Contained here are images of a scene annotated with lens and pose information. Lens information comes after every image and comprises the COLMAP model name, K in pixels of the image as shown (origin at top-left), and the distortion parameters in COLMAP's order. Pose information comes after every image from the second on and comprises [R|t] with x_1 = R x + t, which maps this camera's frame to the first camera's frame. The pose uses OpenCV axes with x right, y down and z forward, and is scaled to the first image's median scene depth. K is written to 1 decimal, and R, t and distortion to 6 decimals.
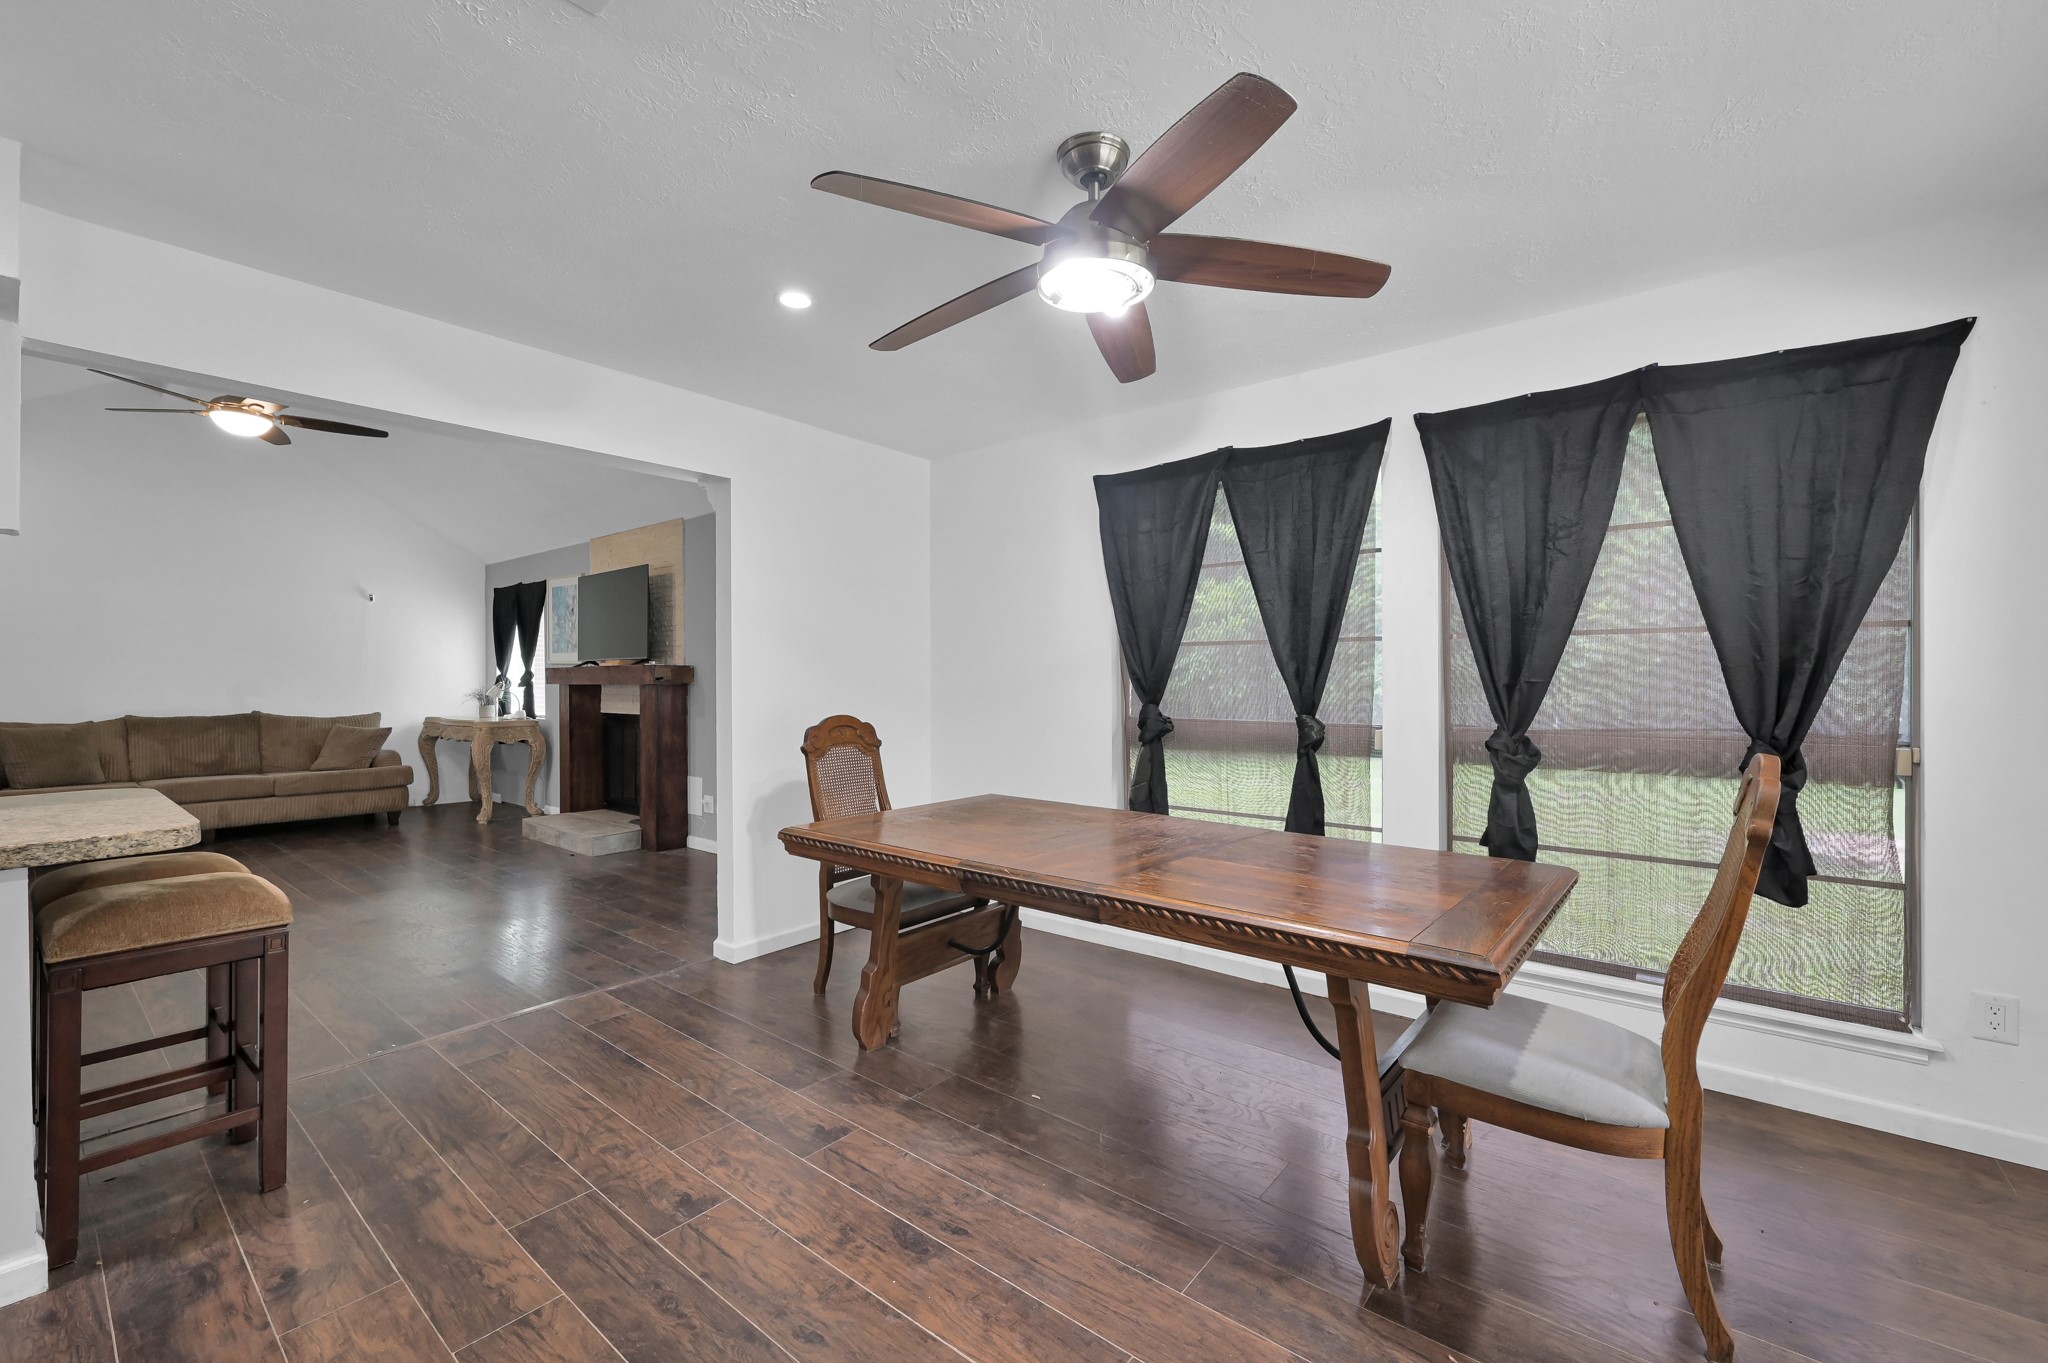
lens RADIAL K [[825.0, 0, 1019.2], [0, 825.0, 674.4], [0, 0, 1]] dist [-0.007268, 0.001961]
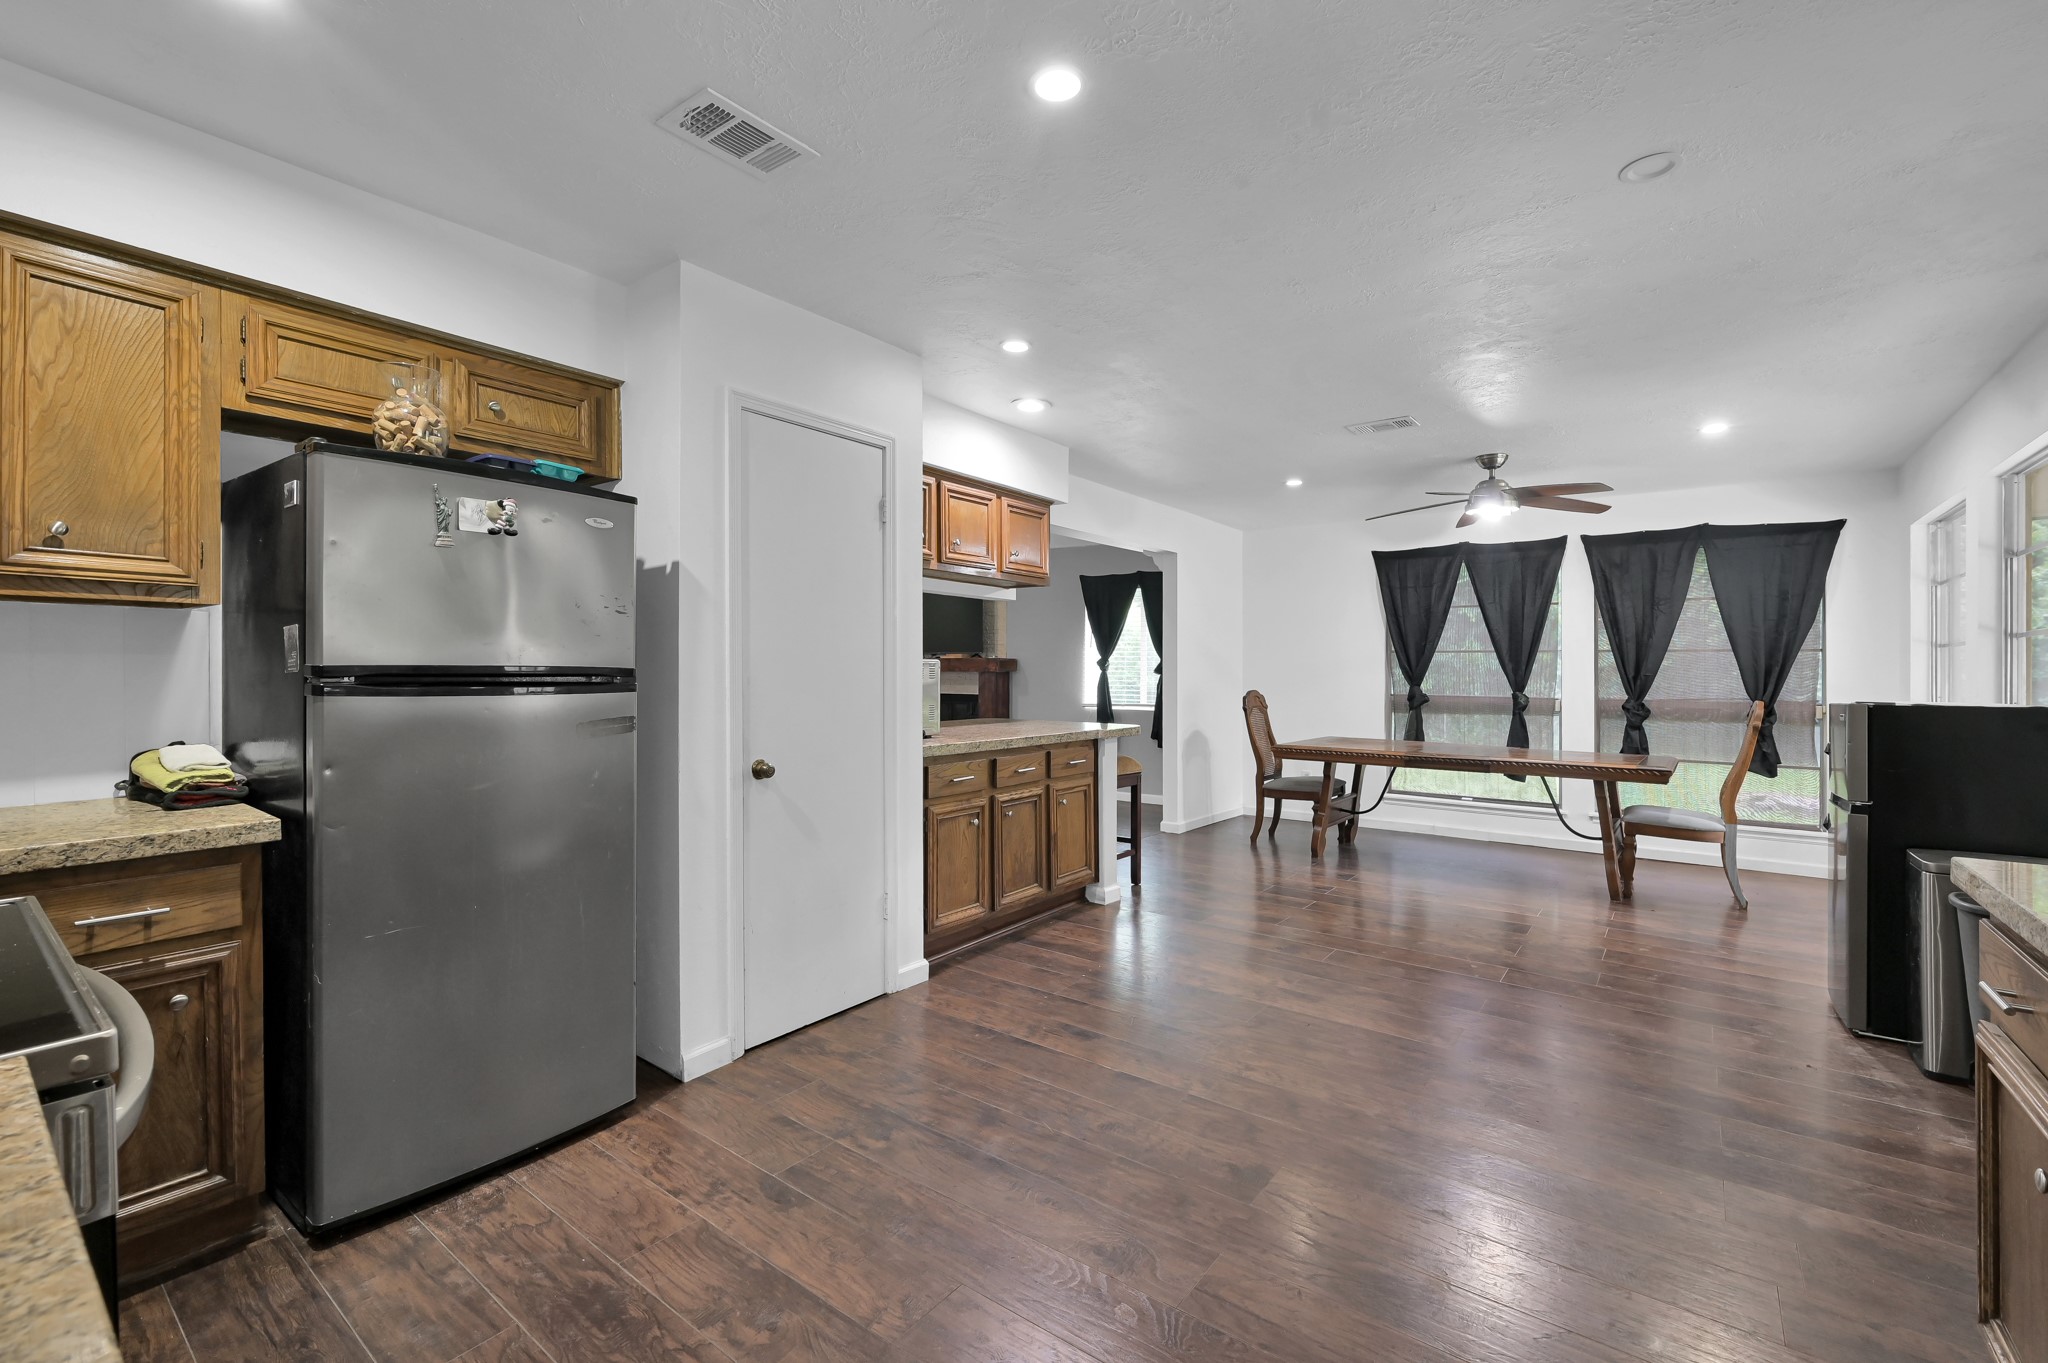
lens RADIAL K [[876.9, 0, 1026.3], [0, 876.9, 649.7], [0, 0, 1]] dist [-0.002679, 0.000152]
pose [[0.999415, 0.013331, 0.031488, -0.812692], [-0.012686, 0.999707, -0.020599, 0.008611], [-0.031753, 0.020188, 0.999292, -0.924392]]
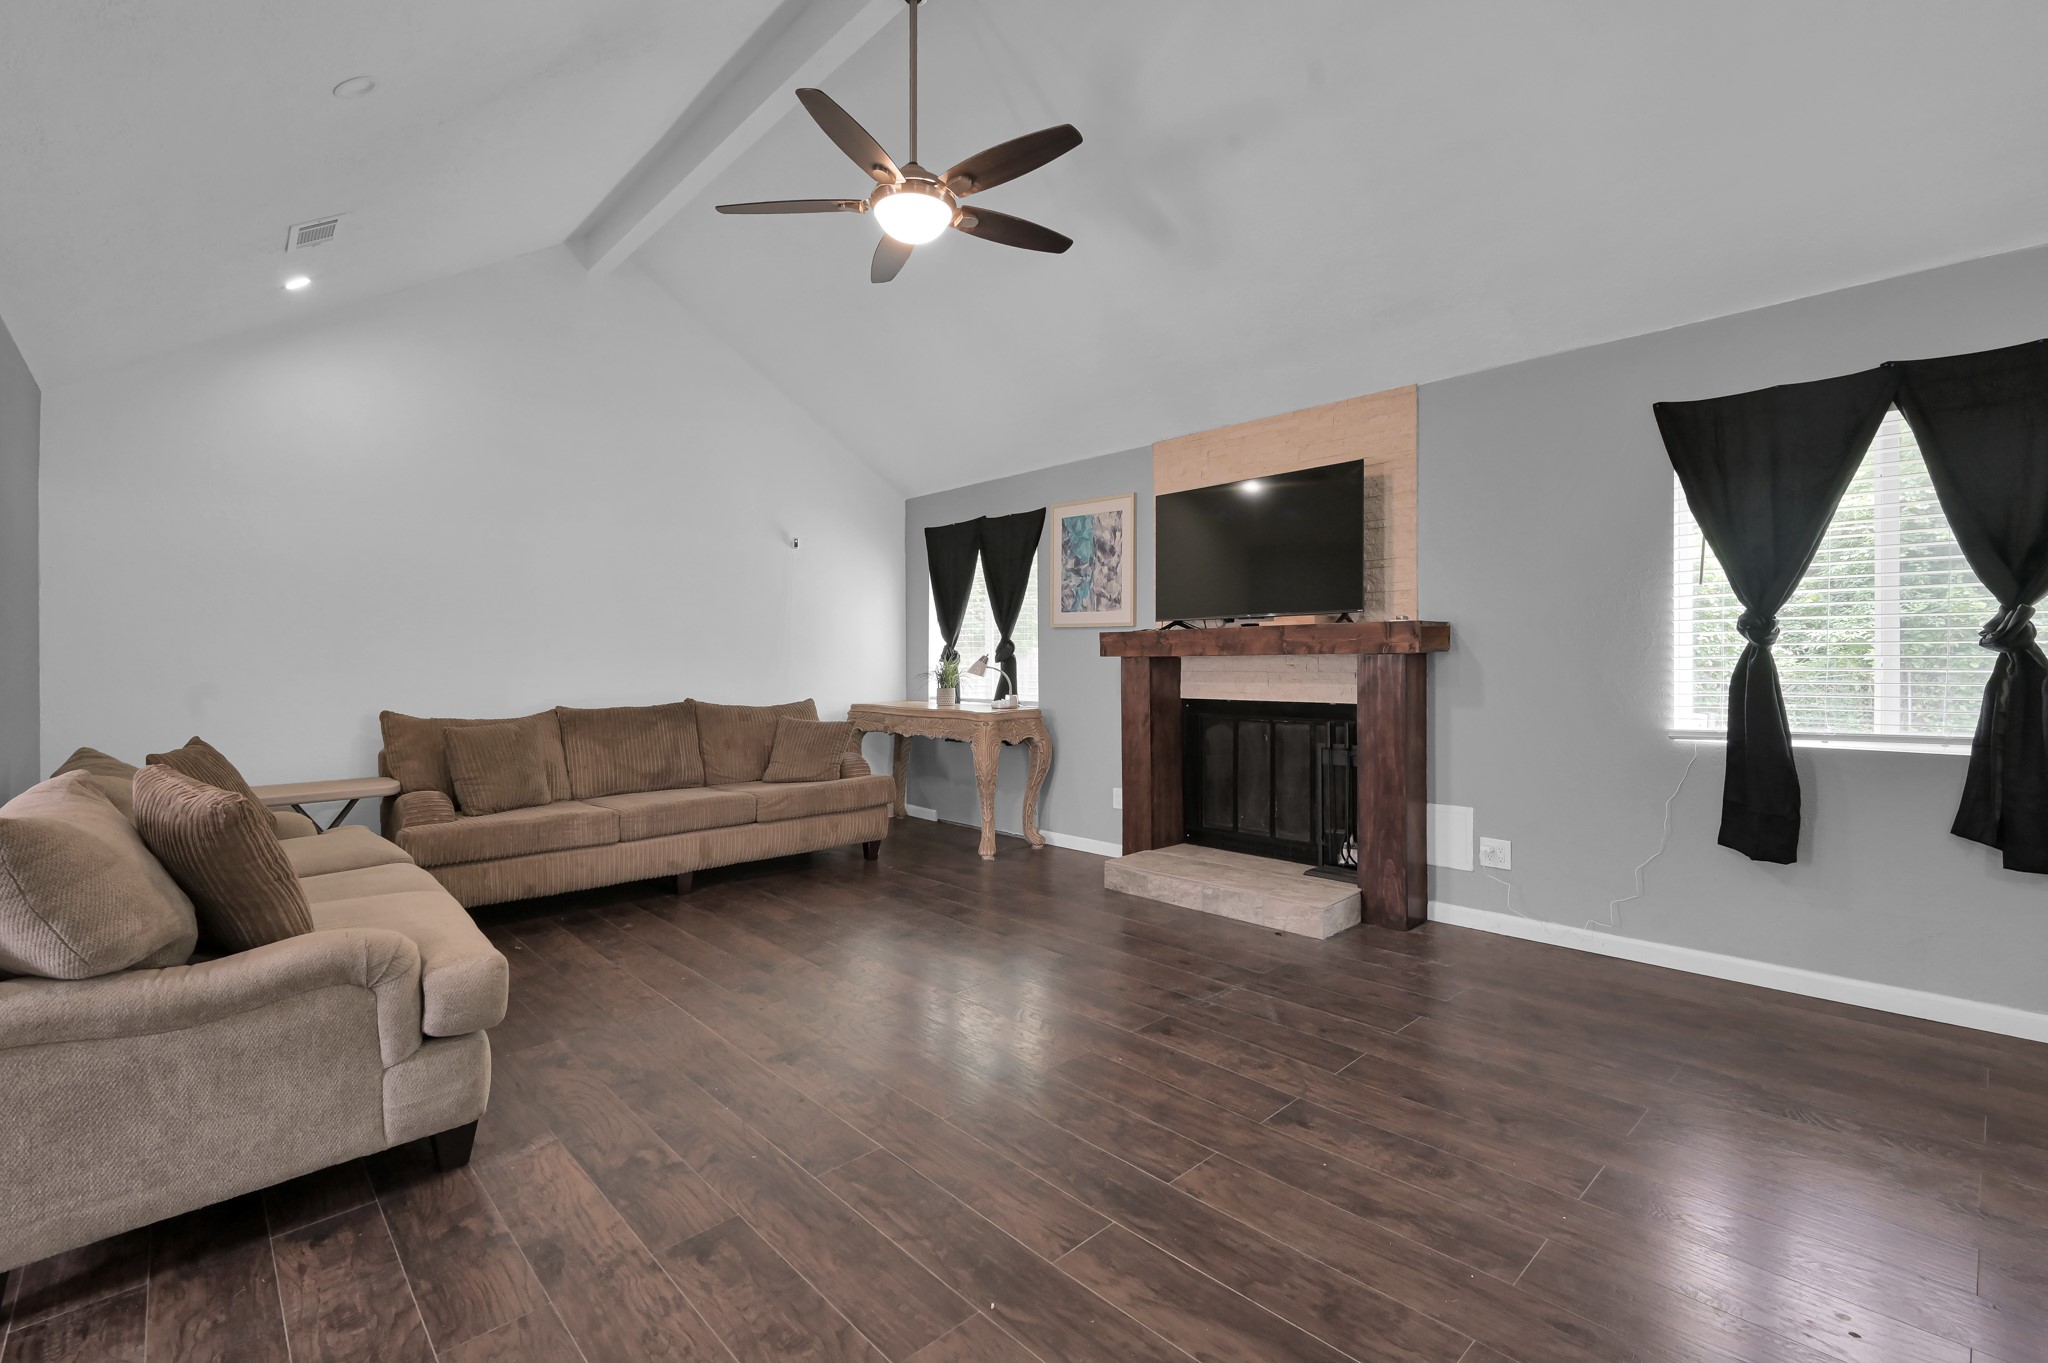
lens RADIAL K [[921.0, 0, 1012.9], [0, 921.0, 663.7], [0, 0, 1]] dist [-0.002824, -0.000319]
pose [[0.988044, -0.010921, -0.153783, -1.159104], [0.013675, 0.999764, 0.016861, 0.007655], [0.153562, -0.018763, 0.987961, 0.536873]]
